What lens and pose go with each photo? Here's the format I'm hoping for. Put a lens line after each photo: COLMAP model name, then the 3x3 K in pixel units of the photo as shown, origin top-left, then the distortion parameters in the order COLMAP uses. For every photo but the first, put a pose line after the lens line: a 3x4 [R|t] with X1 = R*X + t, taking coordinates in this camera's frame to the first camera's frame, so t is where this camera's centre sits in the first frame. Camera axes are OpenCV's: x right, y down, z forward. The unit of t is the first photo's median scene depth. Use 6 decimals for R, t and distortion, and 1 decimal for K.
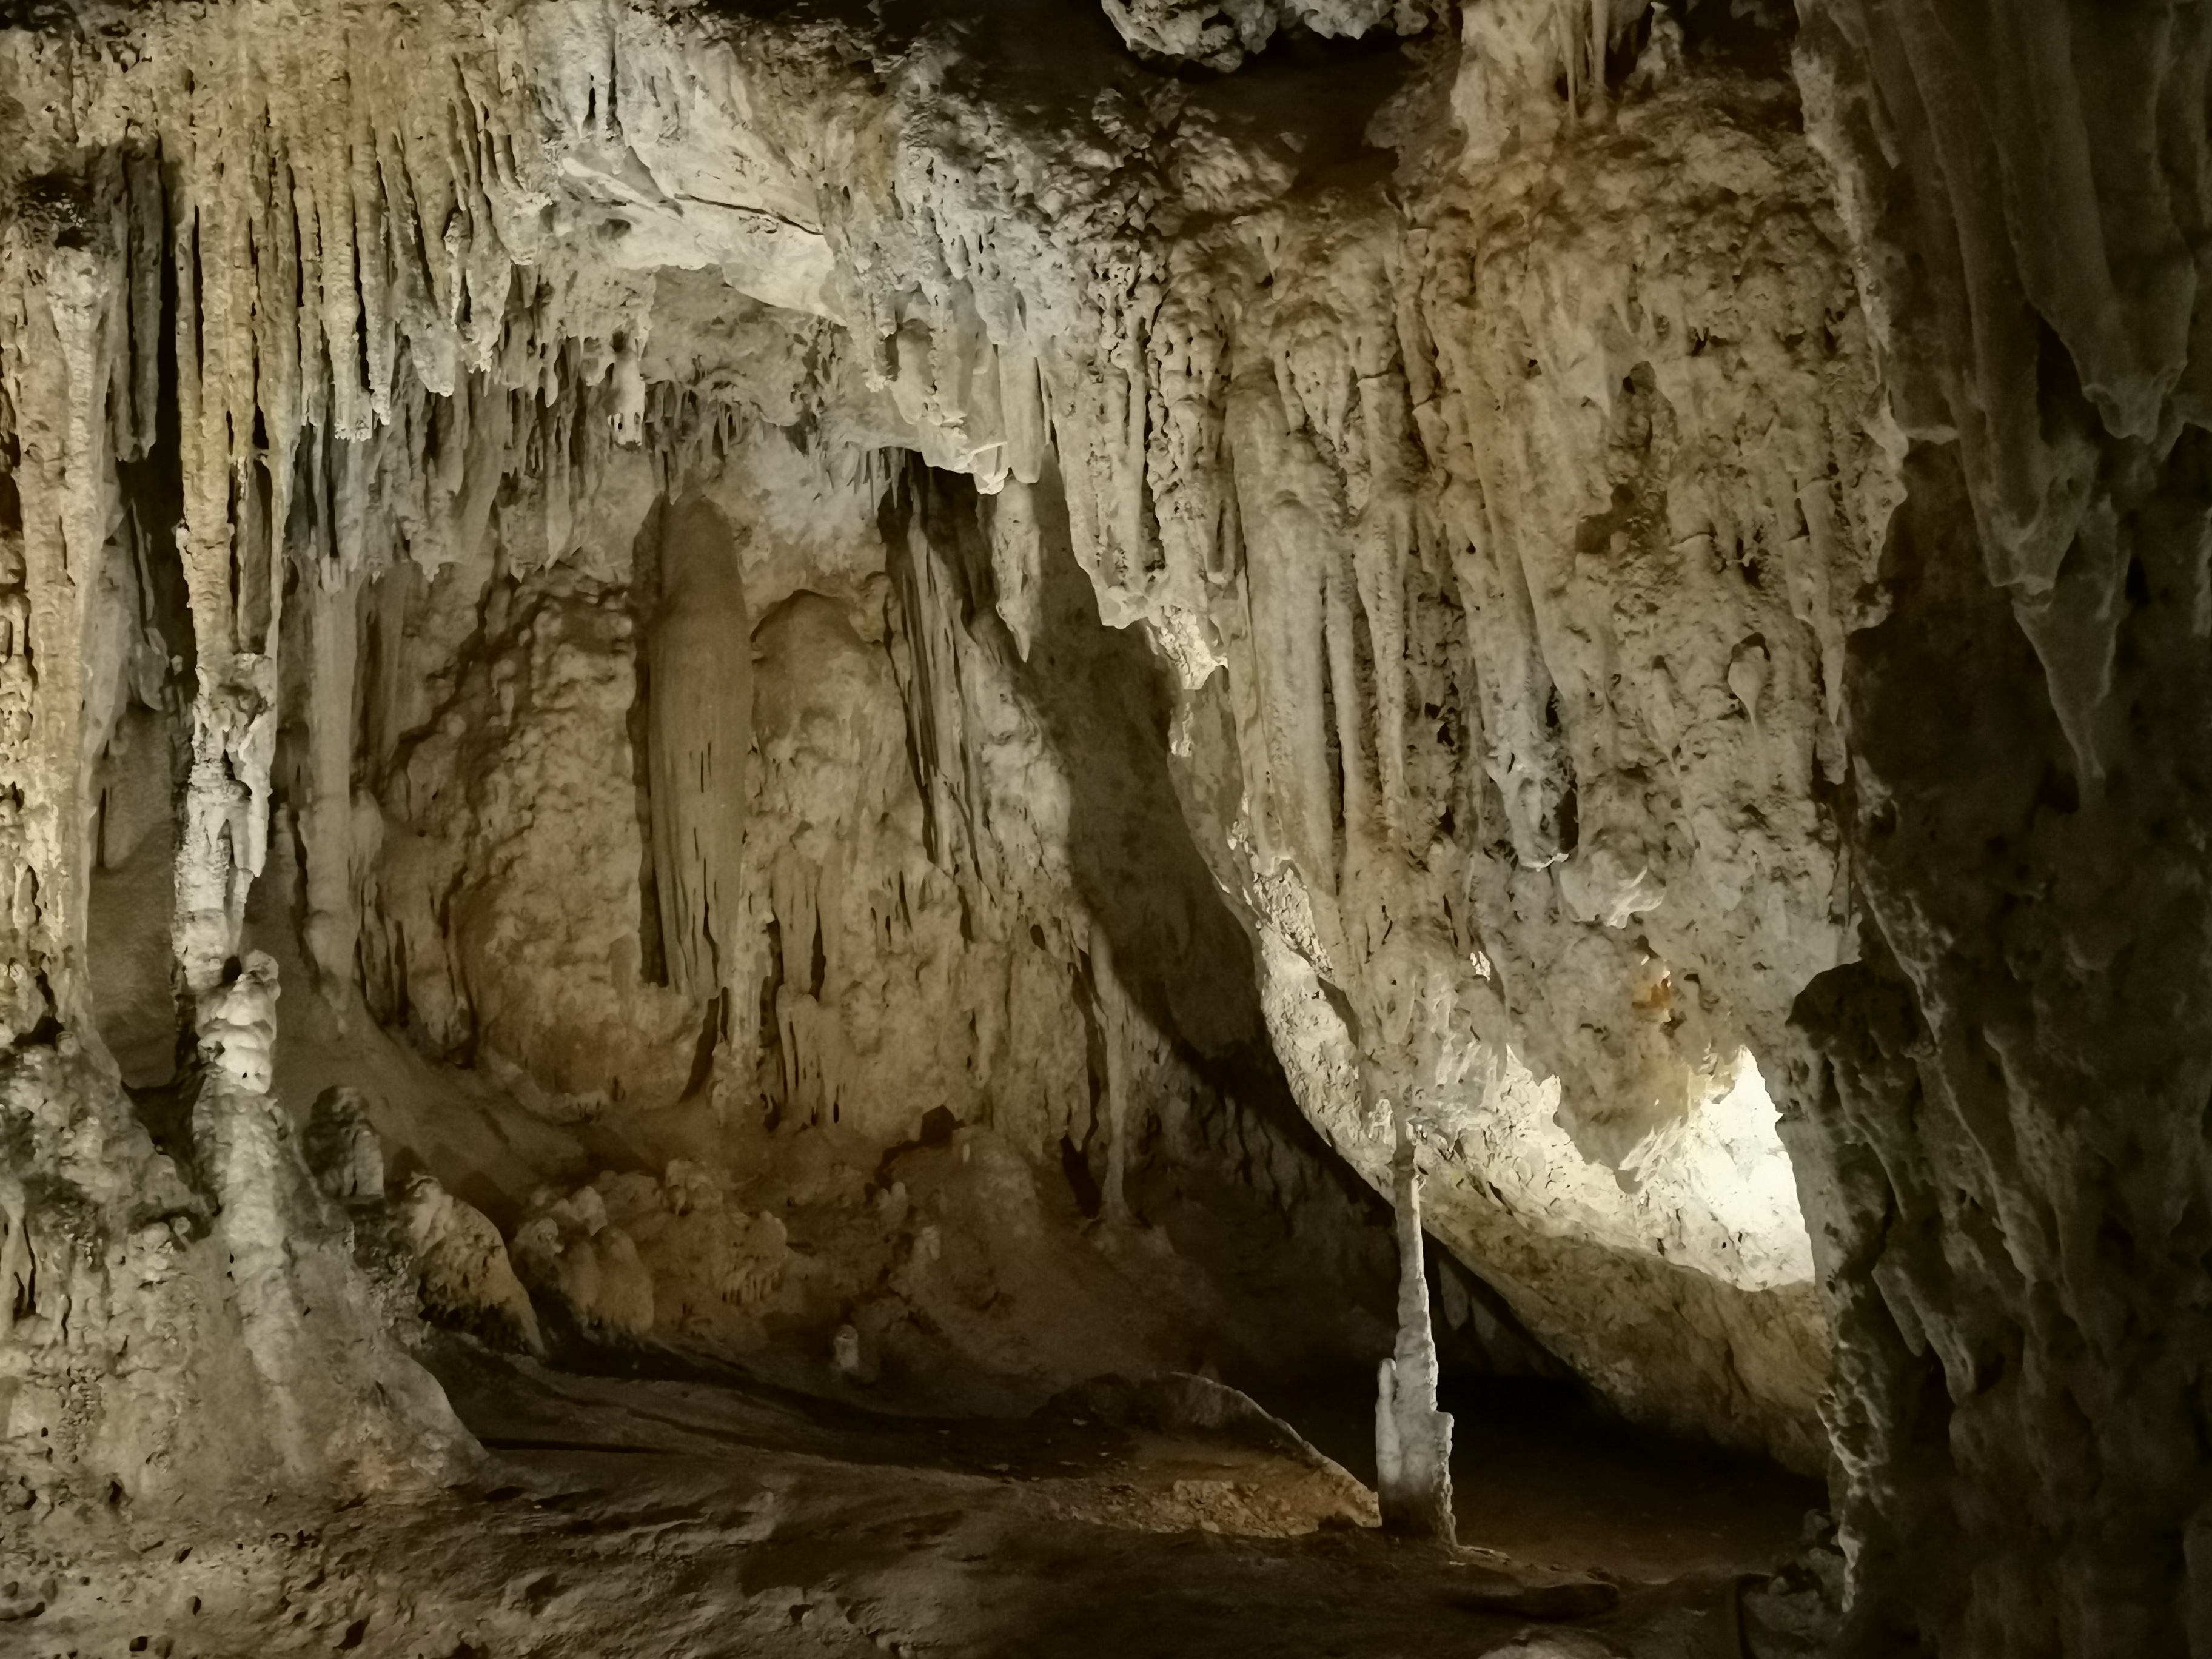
lens RADIAL K [[2621.5, 0, 999.3], [0, 2621.5, 885.7], [0, 0, 1]] dist [0.007556, -0.038428]
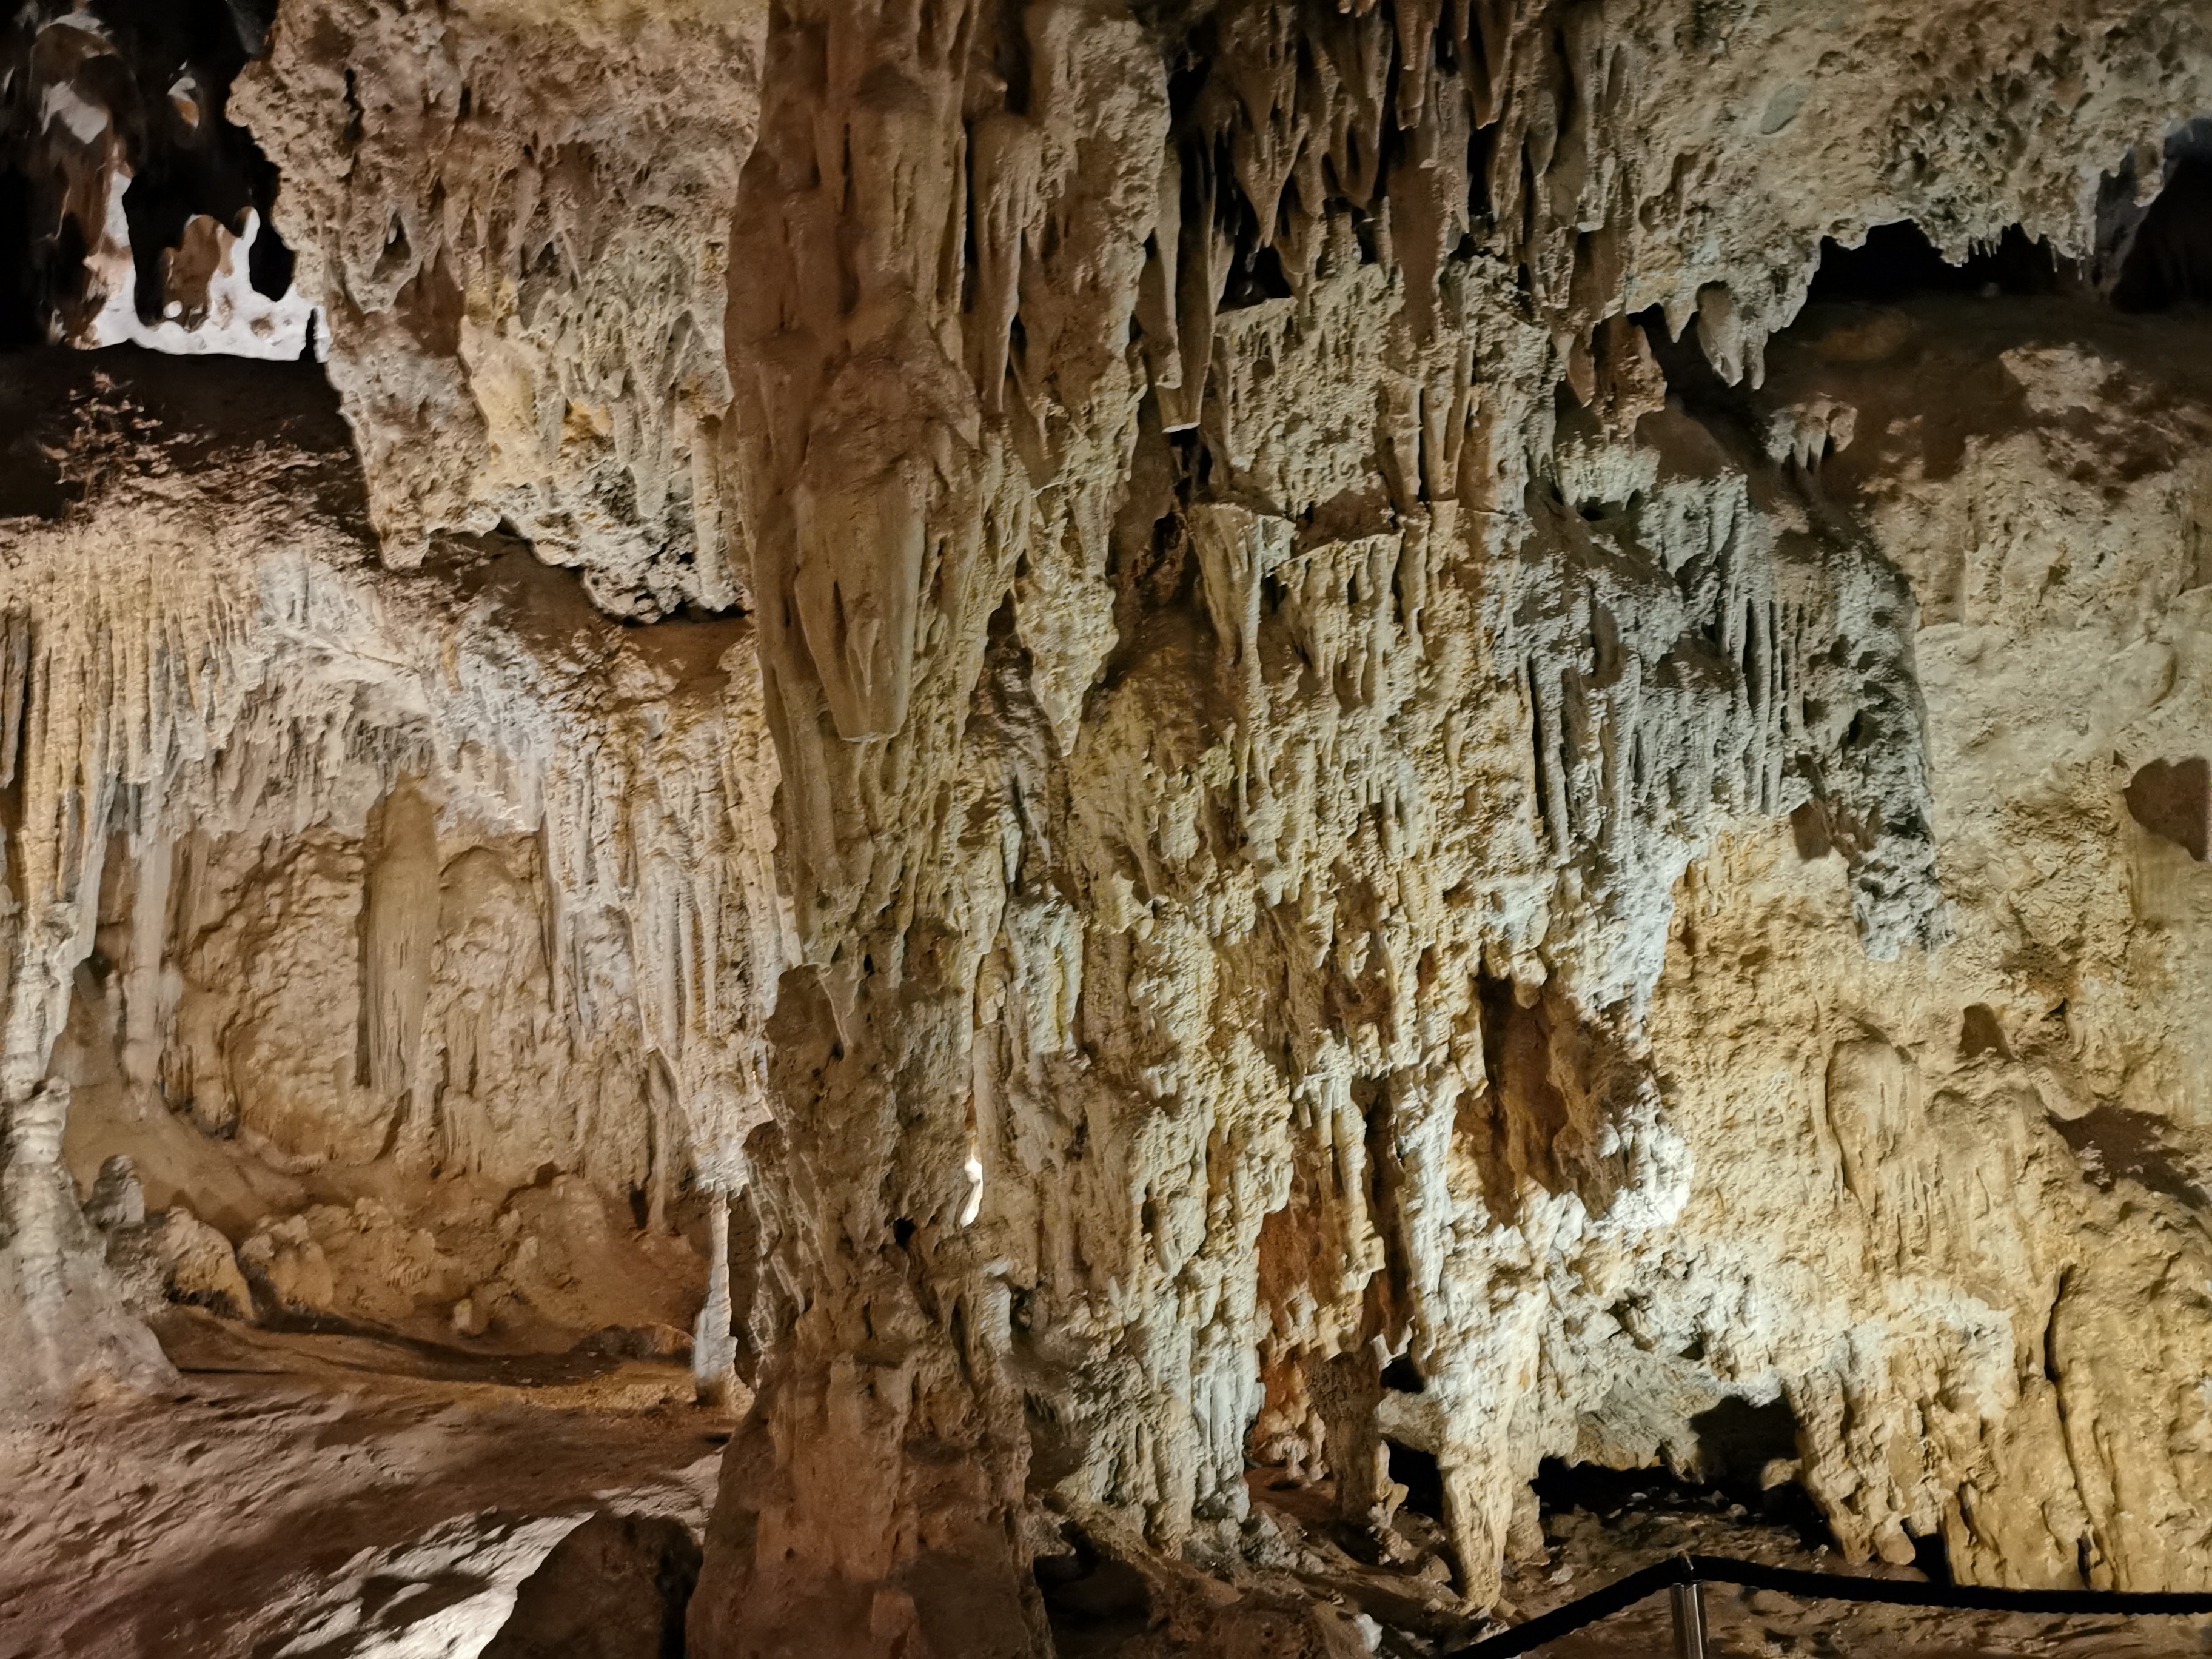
lens RADIAL K [[1696.7, 0, 1075.6], [0, 1696.7, 860.3], [0, 0, 1]] dist [0.056158, -0.079888]
pose [[0.975984, 0.041670, 0.213821, 0.124945], [-0.023112, 0.995802, -0.088571, -0.034038], [-0.216614, 0.081502, 0.972849, -0.247002]]
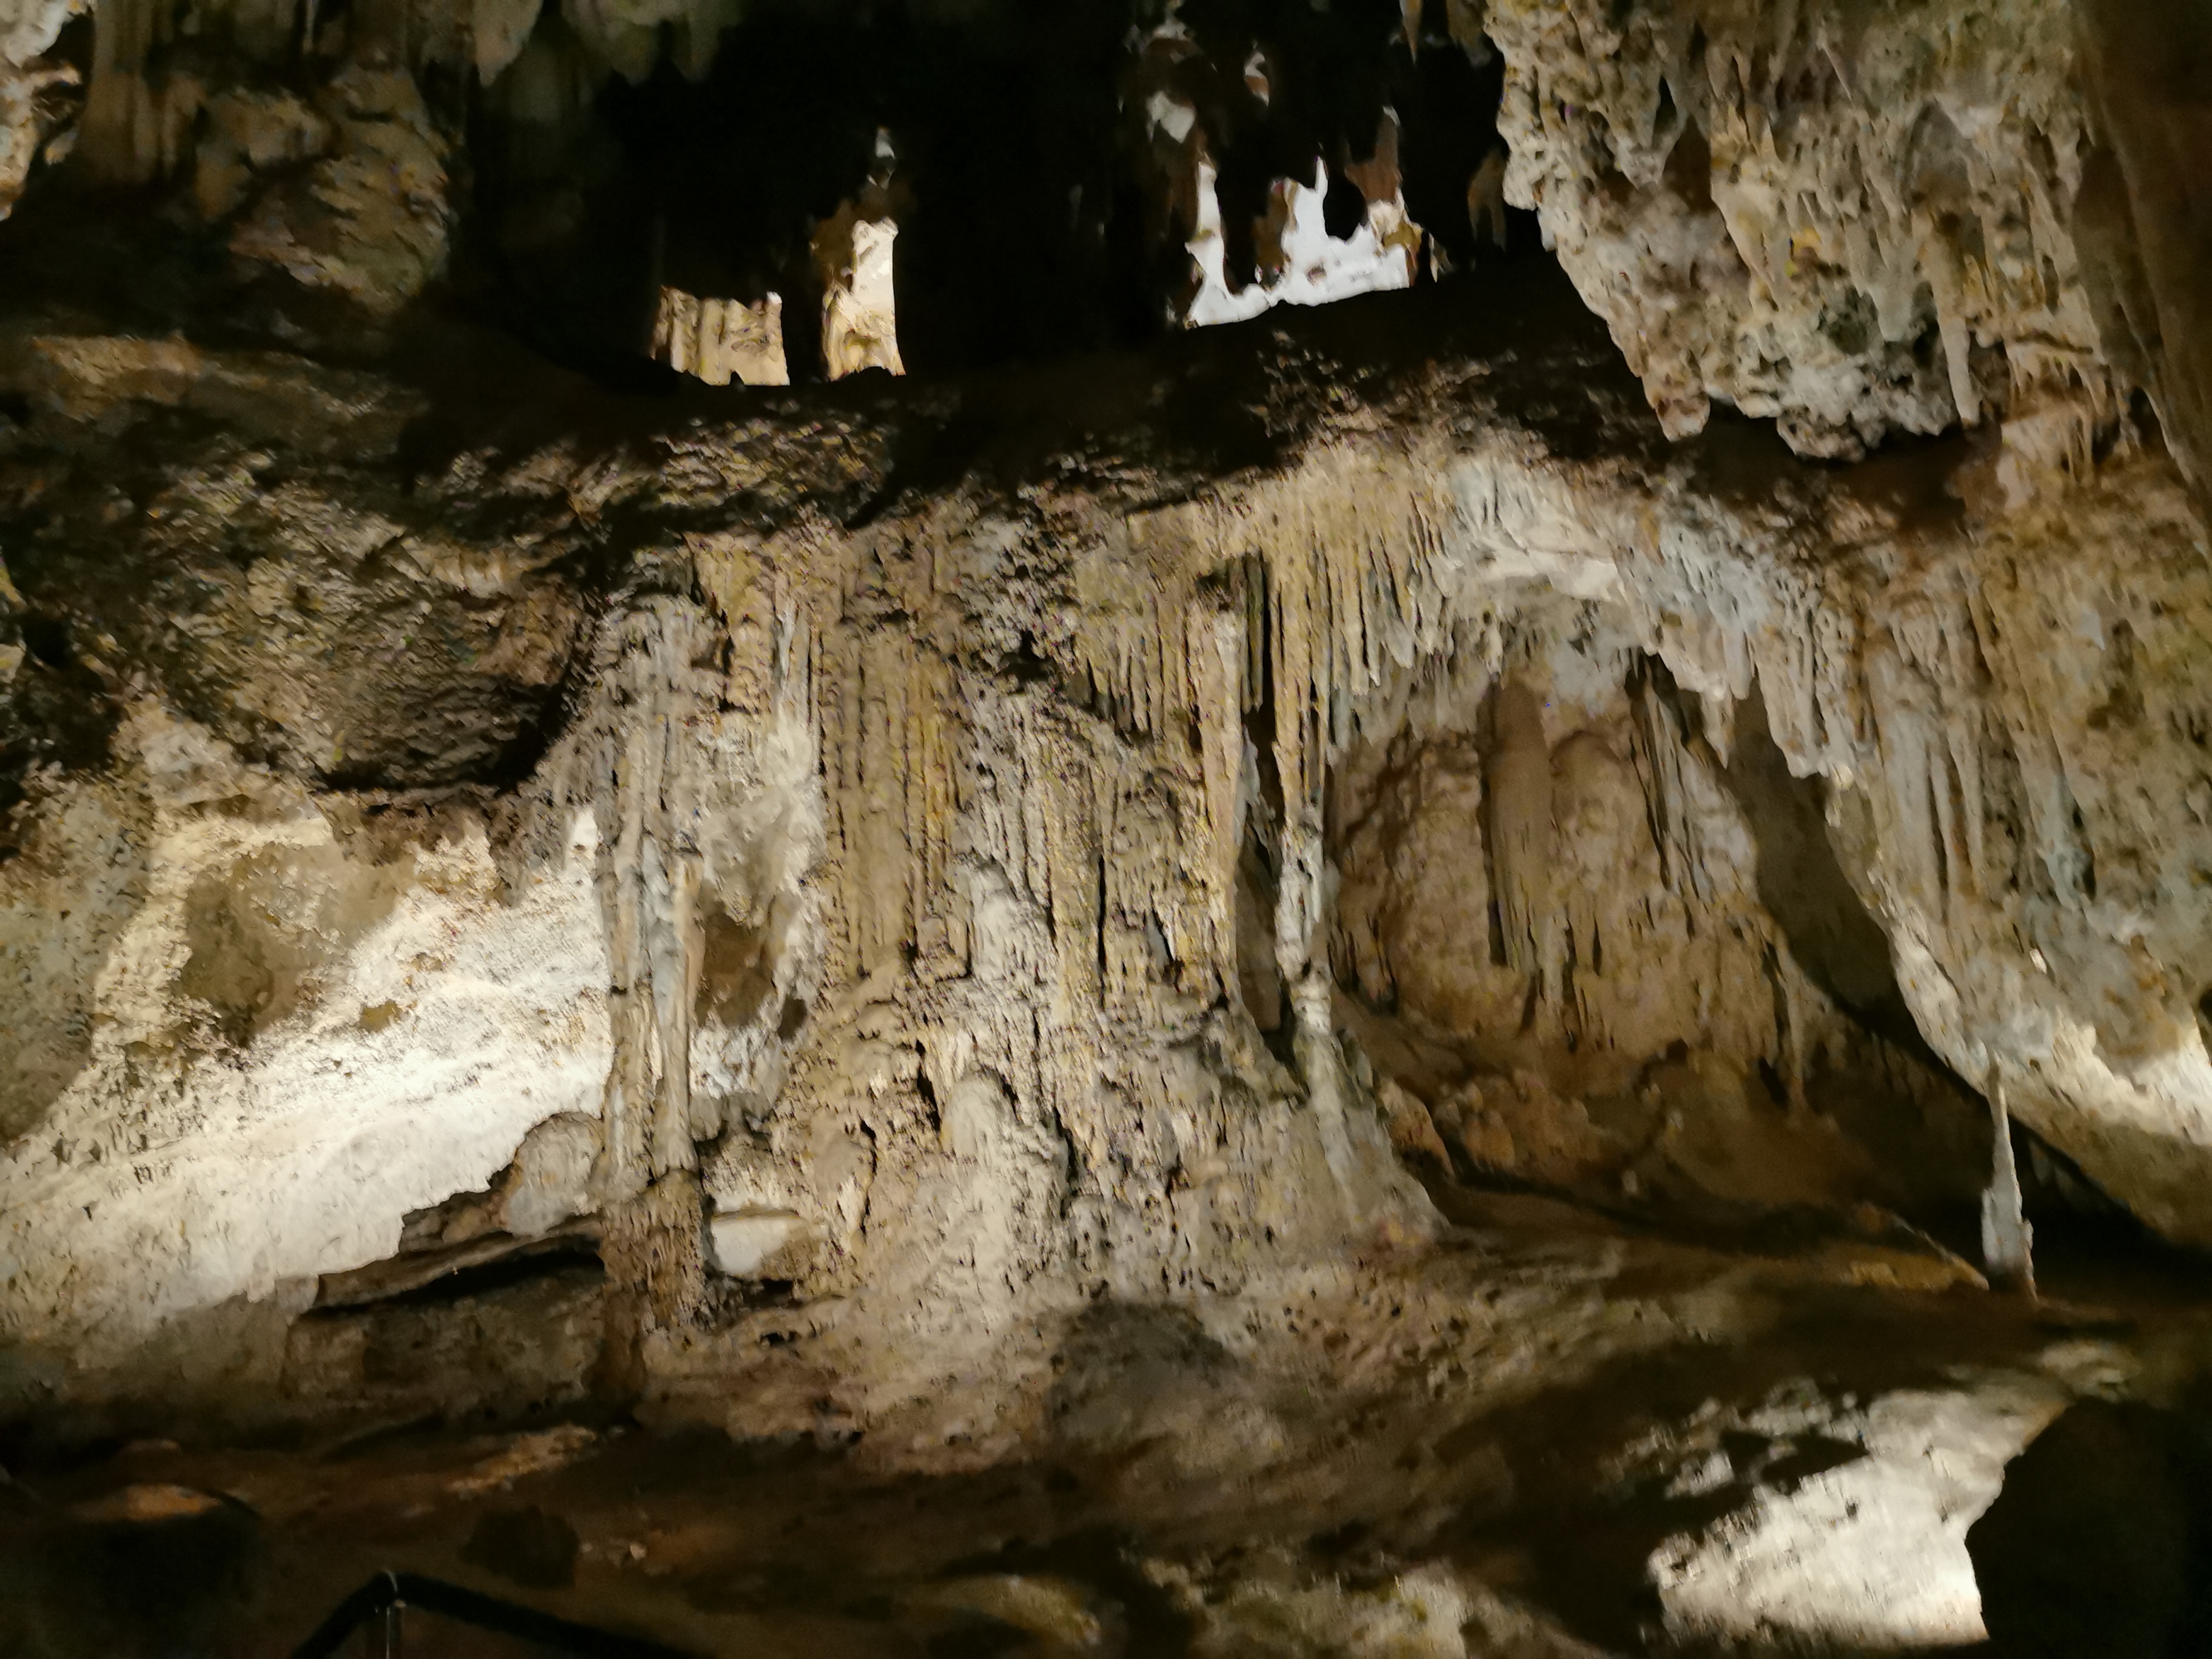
lens RADIAL K [[1679.2, 0, 1077.7], [0, 1679.2, 842.9], [0, 0, 1]] dist [0.046575, -0.054705]
pose [[0.940619, -0.035862, -0.337564, -0.029516], [0.026538, 0.999129, -0.032198, -0.026657], [0.338425, 0.021328, 0.940752, -0.243640]]
